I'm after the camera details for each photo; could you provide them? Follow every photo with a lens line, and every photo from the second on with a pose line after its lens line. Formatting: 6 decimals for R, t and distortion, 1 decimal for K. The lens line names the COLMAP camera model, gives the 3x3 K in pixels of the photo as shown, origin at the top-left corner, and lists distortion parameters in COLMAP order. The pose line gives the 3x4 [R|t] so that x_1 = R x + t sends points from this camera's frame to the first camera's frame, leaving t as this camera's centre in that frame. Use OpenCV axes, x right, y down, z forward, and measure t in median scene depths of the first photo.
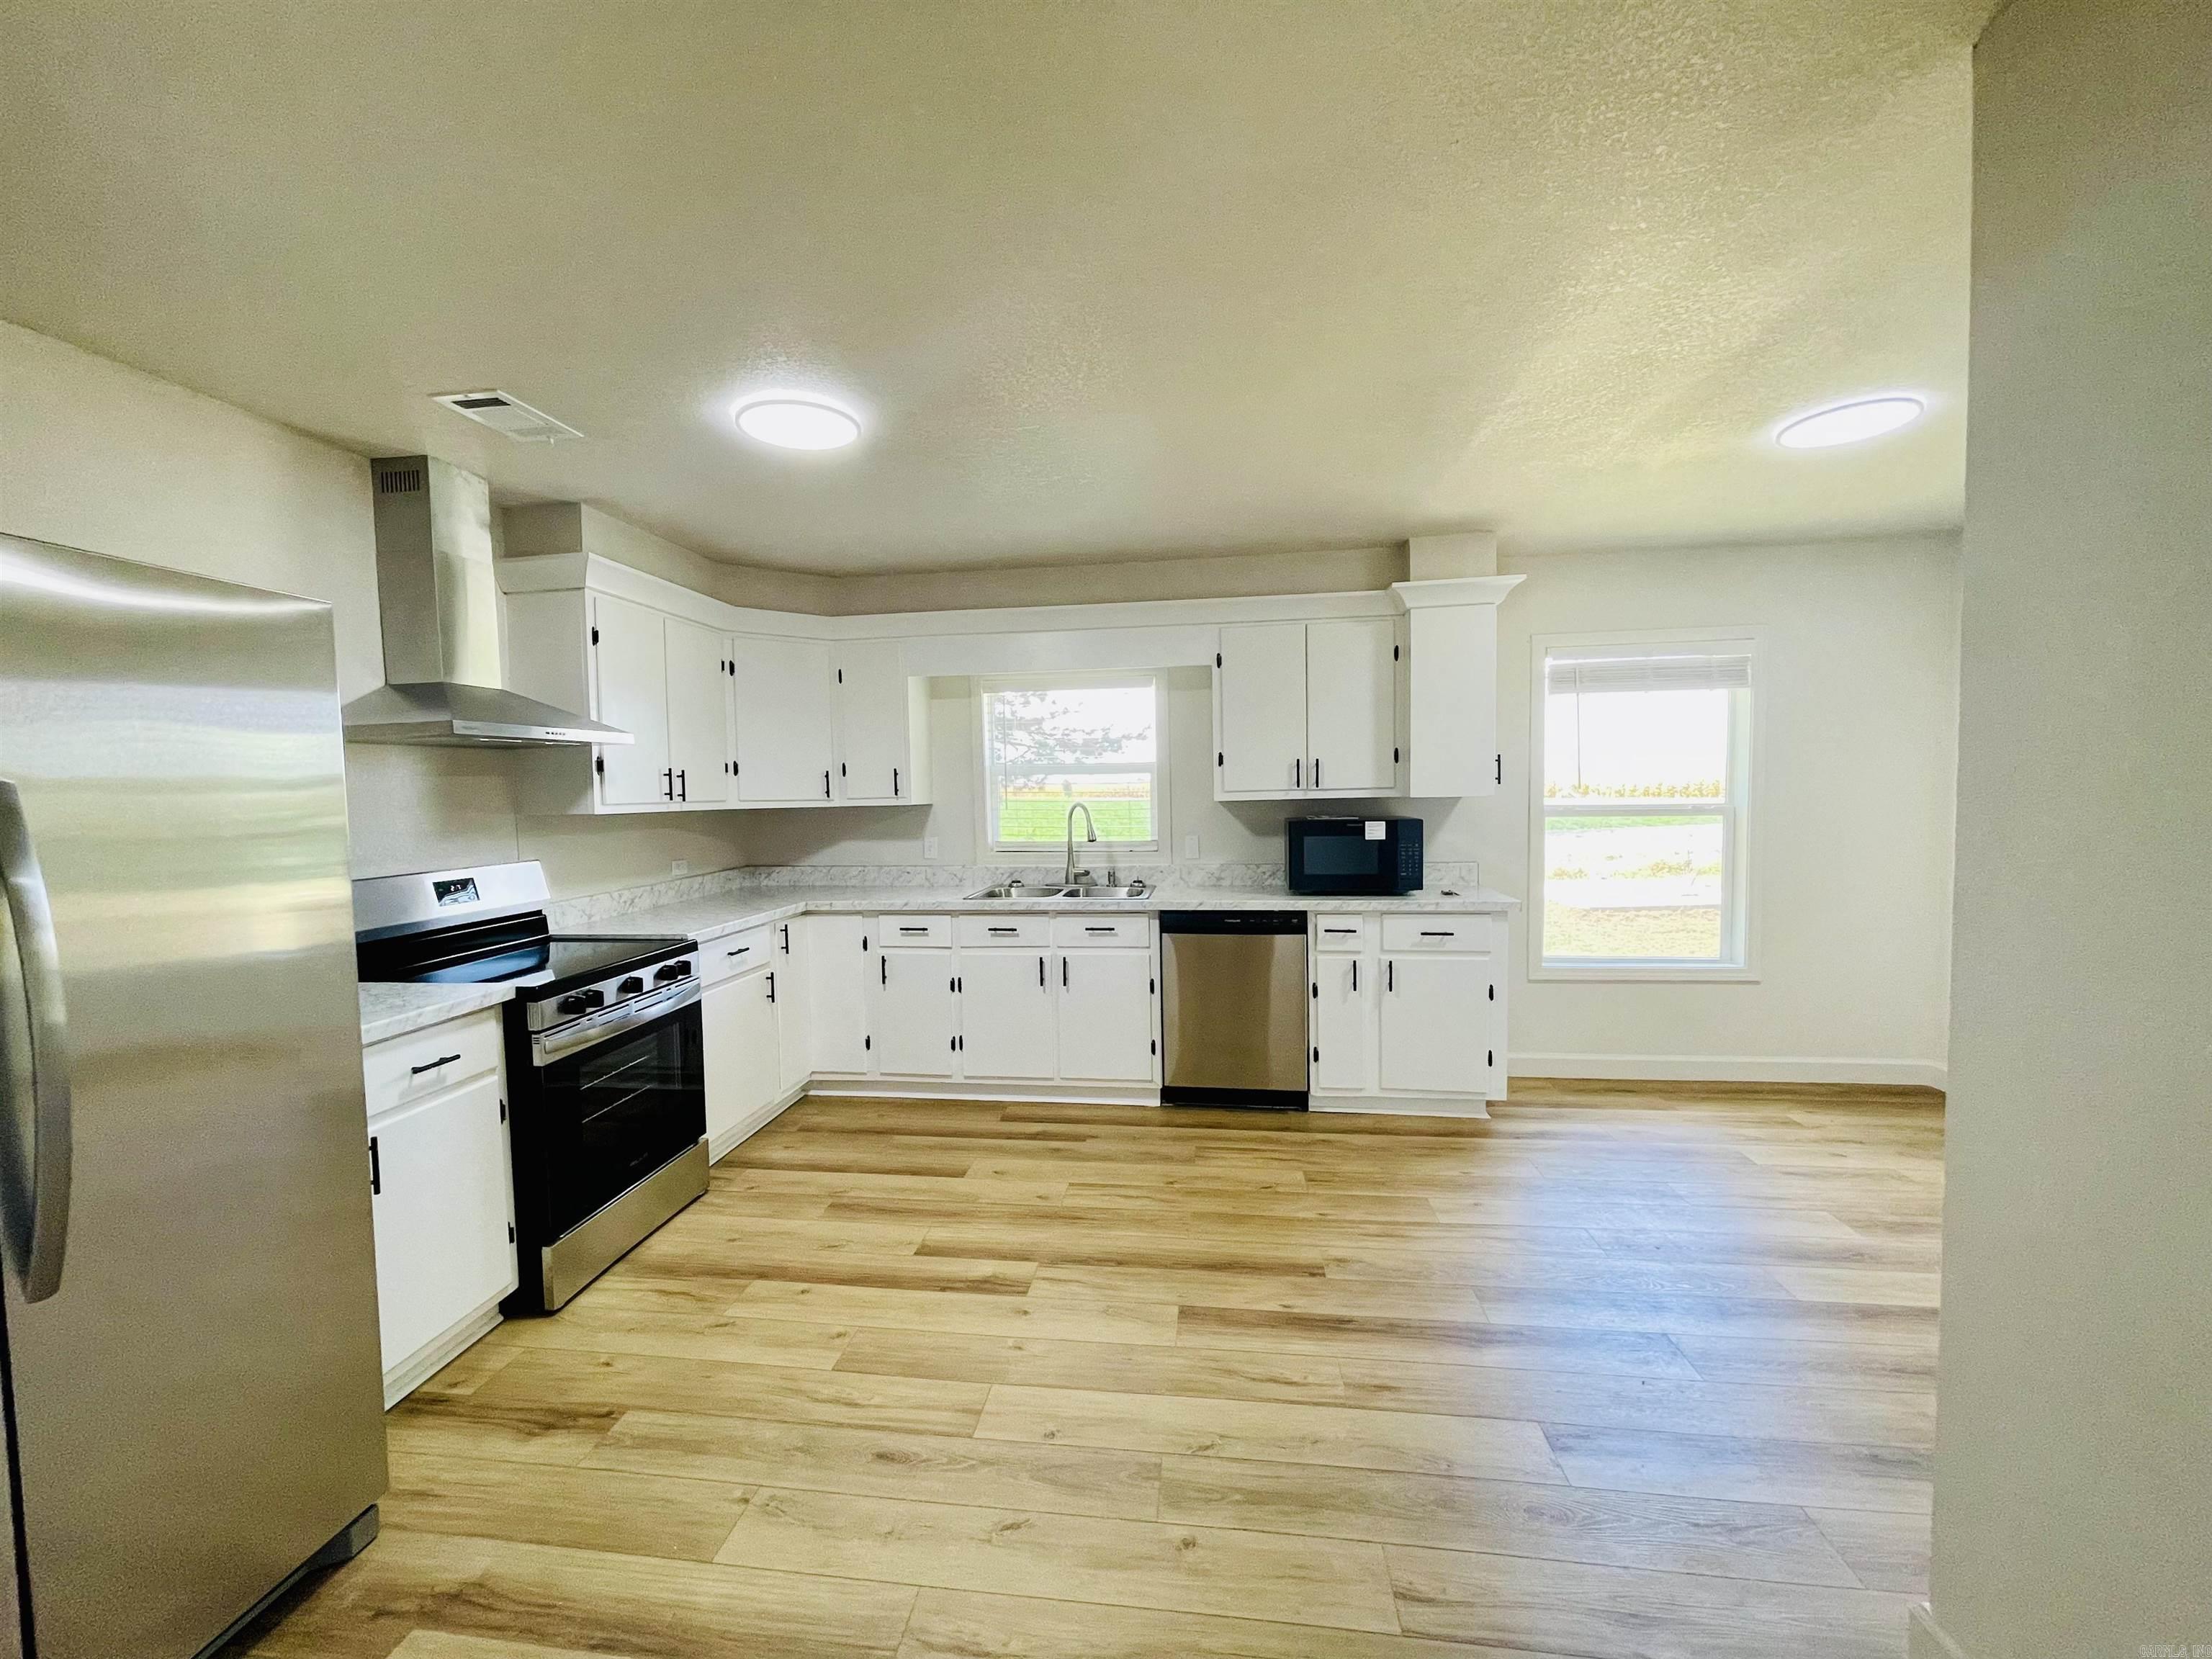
lens RADIAL K [[892.7, 0, 1090.7], [0, 892.7, 839.2], [0, 0, 1]] dist [-0.000803, -0.000113]
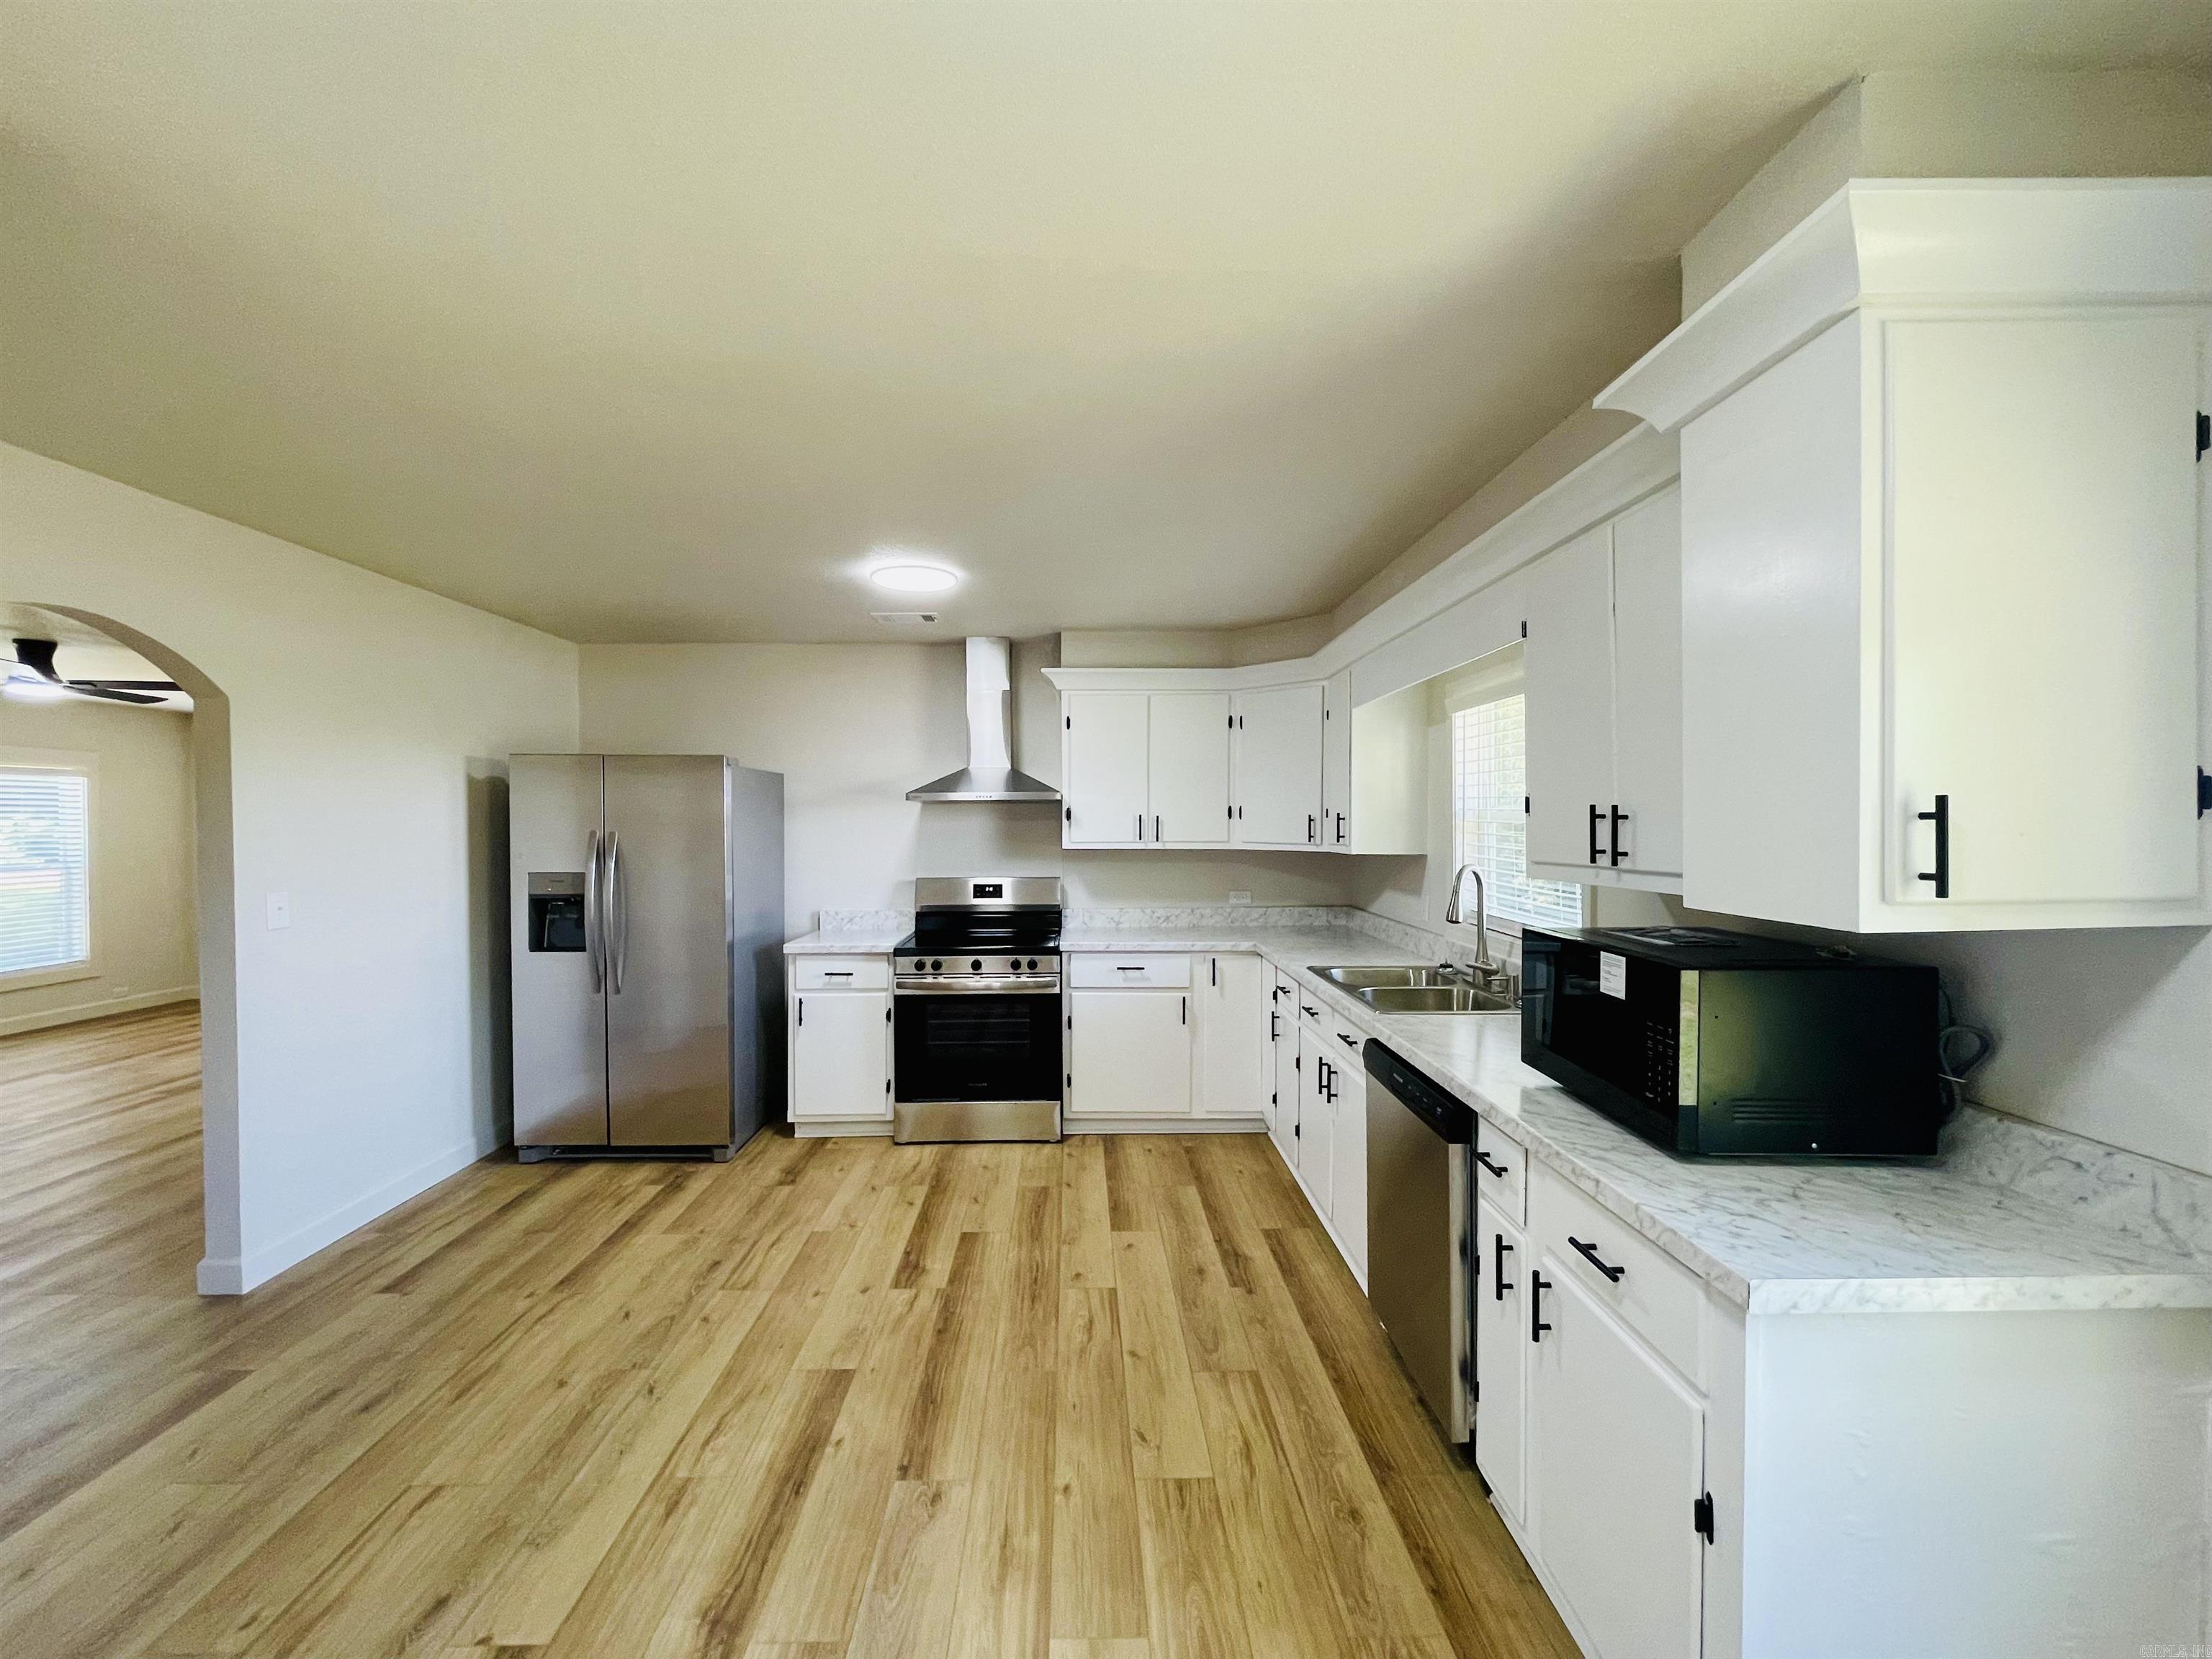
lens RADIAL K [[892.7, 0, 1090.0], [0, 892.7, 839.3], [0, 0, 1]] dist [-0.000803, -0.000113]
pose [[0.156293, 0.039180, -0.986933, 0.720335], [-0.057626, 0.997873, 0.030488, -0.075256], [0.986028, 0.052108, 0.158219, 0.698927]]
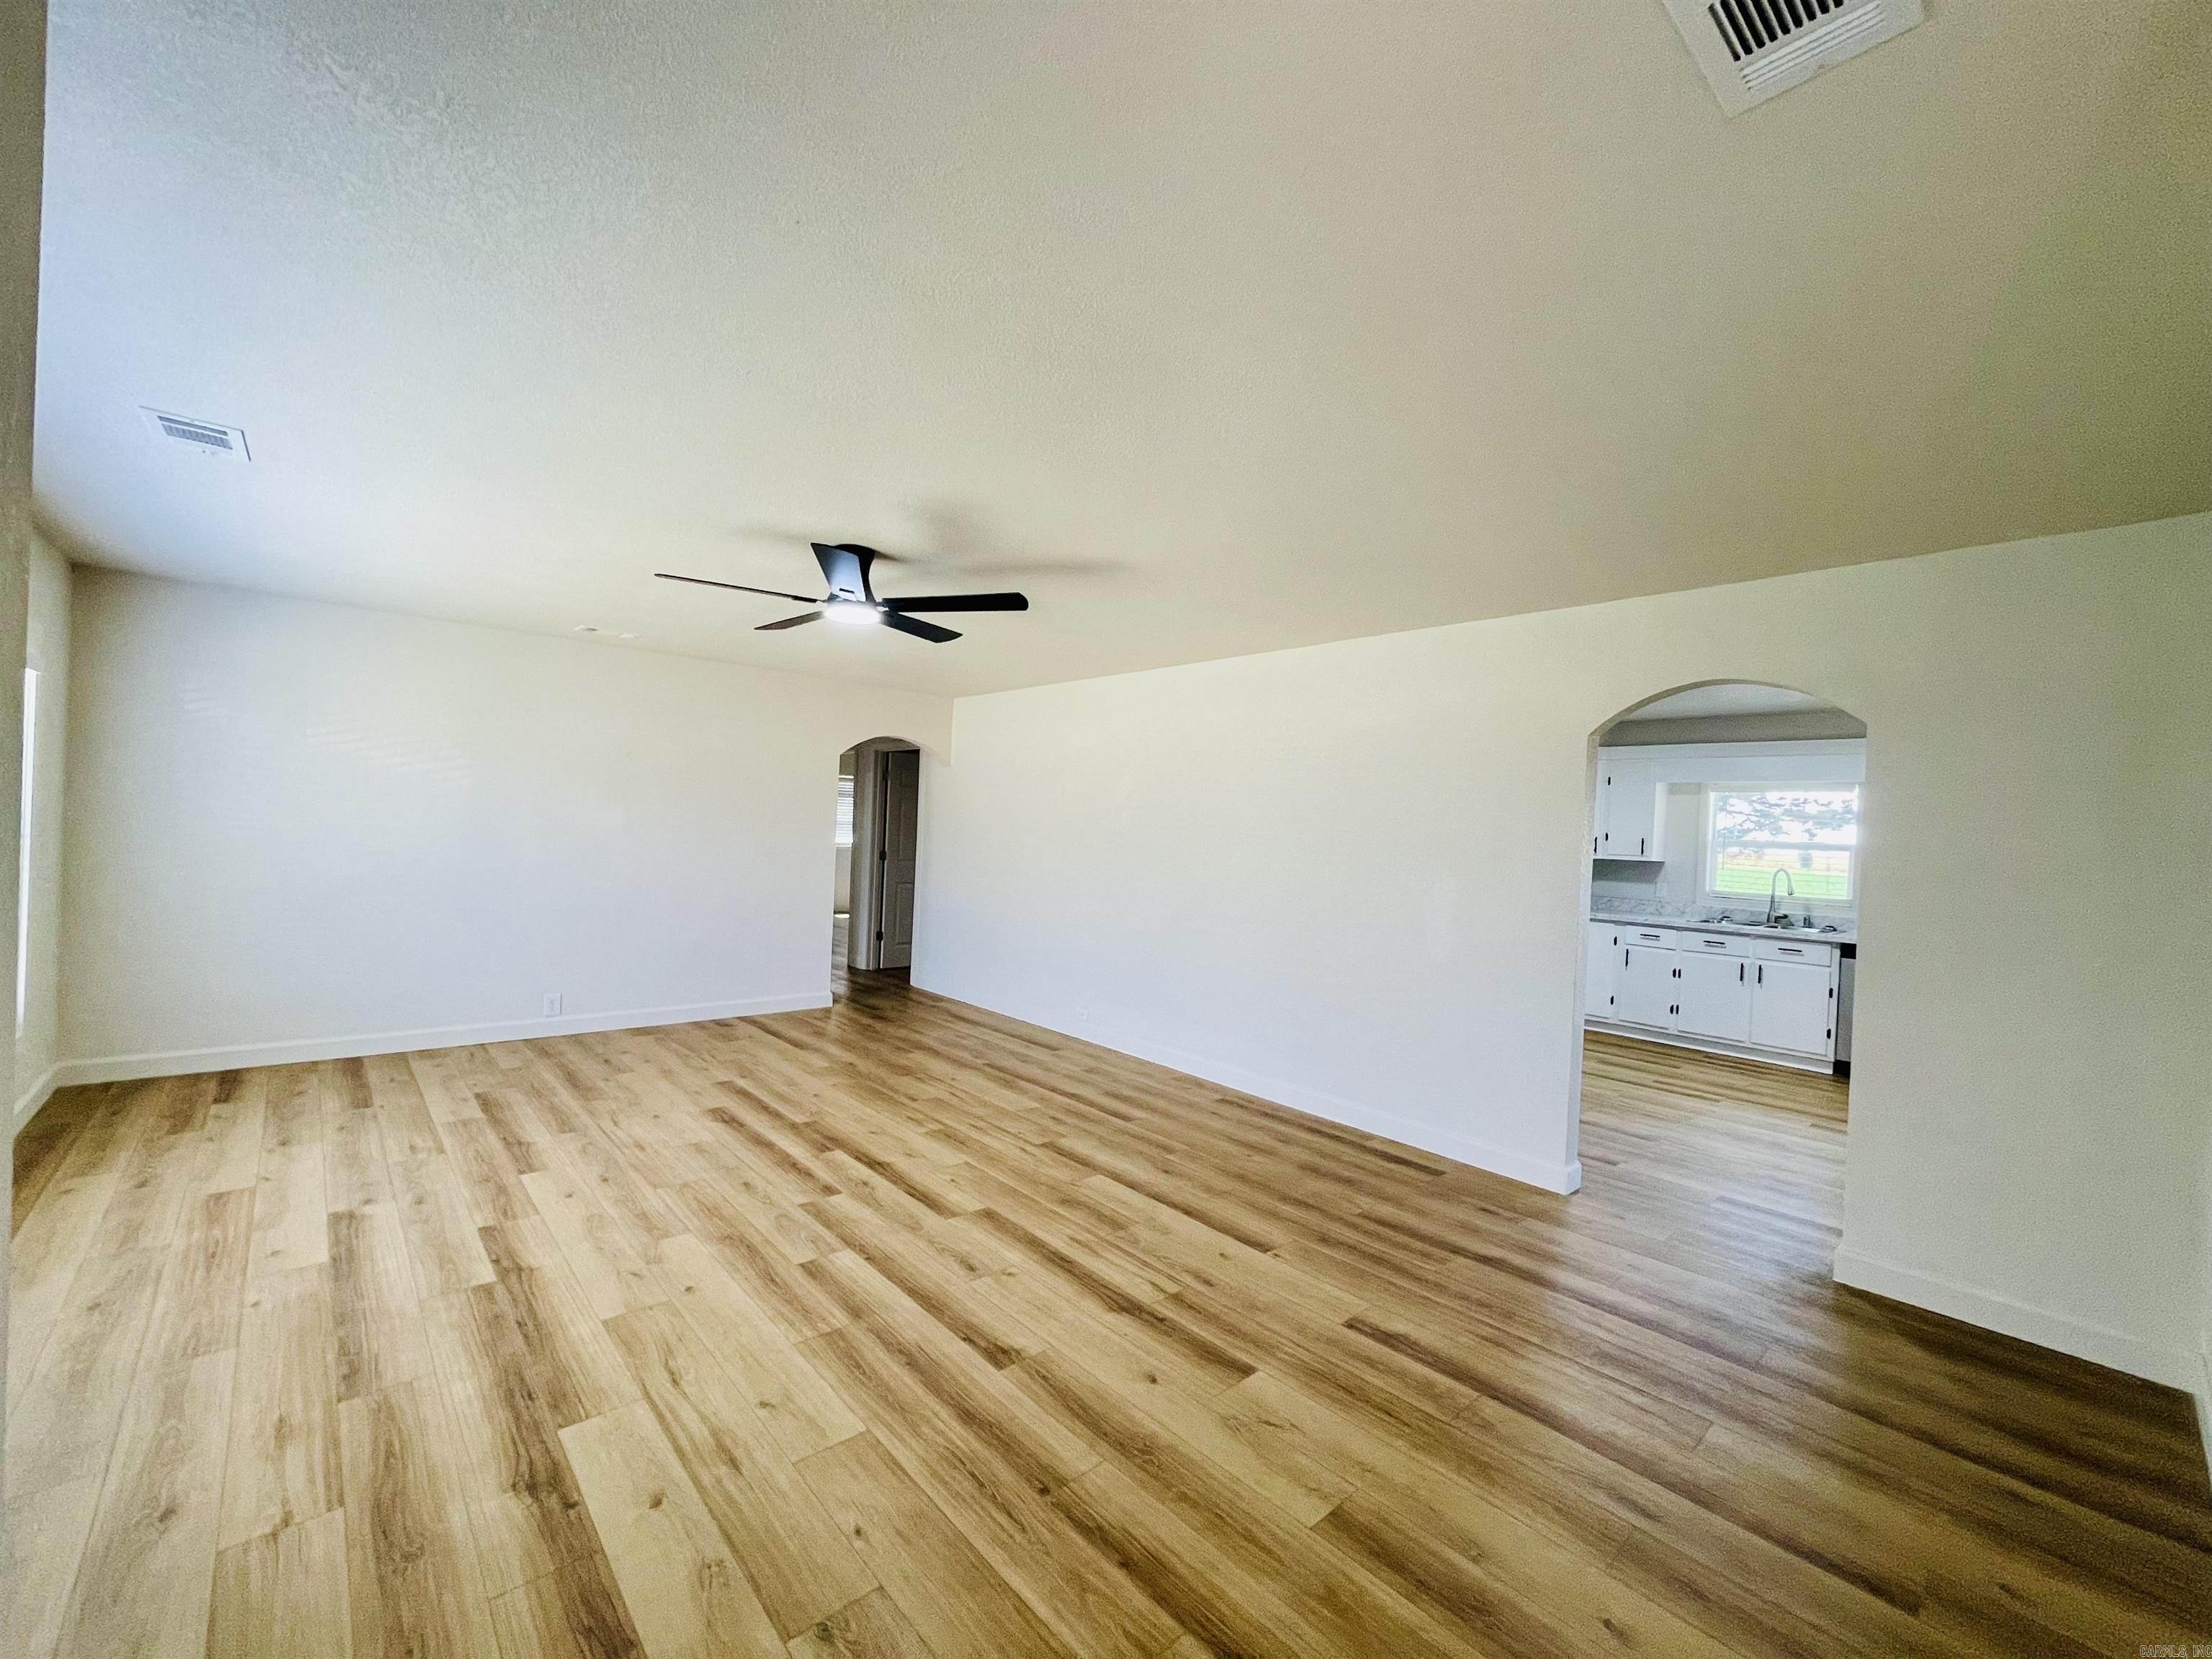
lens RADIAL K [[892.7, 0, 1102.1], [0, 892.7, 839.2], [0, 0, 1]] dist [-0.000803, -0.000113]
pose [[0.766729, 0.062286, -0.638942, 0.075585], [-0.097309, 0.995058, -0.019770, 0.058320], [0.634552, 0.077333, 0.769001, -1.014983]]
